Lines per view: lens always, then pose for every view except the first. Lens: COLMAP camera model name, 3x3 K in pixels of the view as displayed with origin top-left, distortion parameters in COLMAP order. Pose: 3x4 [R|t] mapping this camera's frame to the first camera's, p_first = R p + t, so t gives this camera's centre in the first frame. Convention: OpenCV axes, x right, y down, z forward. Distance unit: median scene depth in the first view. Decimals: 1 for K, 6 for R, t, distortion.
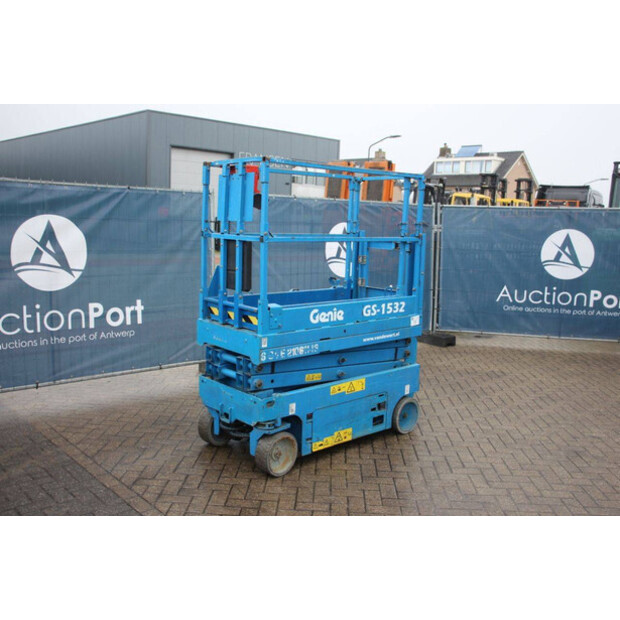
lens RADIAL K [[598.0, 0, 306.7], [0, 598.0, 317.8], [0, 0, 1]] dist [-0.064886, 0.000000]
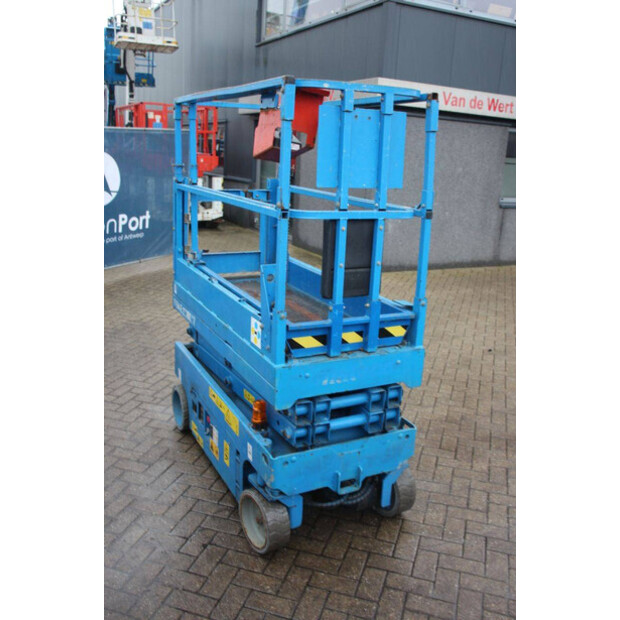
lens RADIAL K [[598.0, 0, 309.6], [0, 598.0, 312.8], [0, 0, 1]] dist [-0.064886, 0.000000]
pose [[0.251141, -0.277557, 0.927303, -0.668629], [0.117946, 0.959643, 0.255294, -0.183213], [-0.960738, 0.045257, 0.273742, 0.799361]]
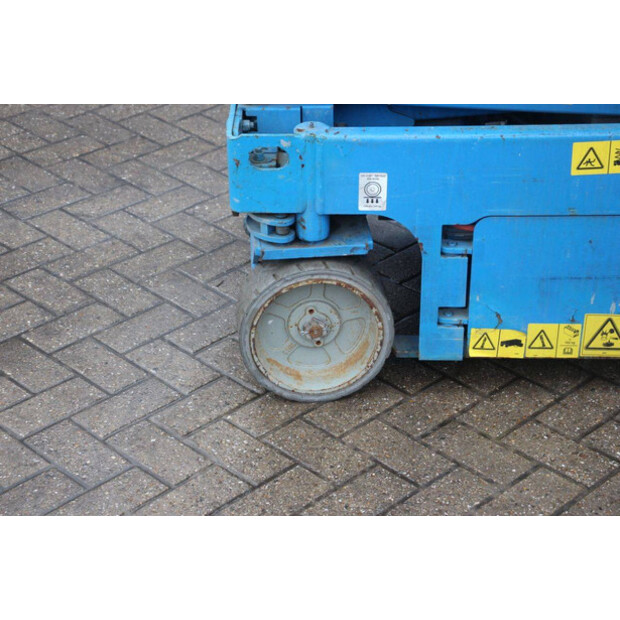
lens RADIAL K [[1460.5, 0, 311.0], [0, 1460.5, 311.1], [0, 0, 1]] dist [0.419961, 0.000000]
pose [[0.738958, 0.315033, -0.595563, 0.338842], [-0.084190, 0.920197, 0.382294, -0.046945], [0.668471, -0.232359, 0.706510, 0.451876]]
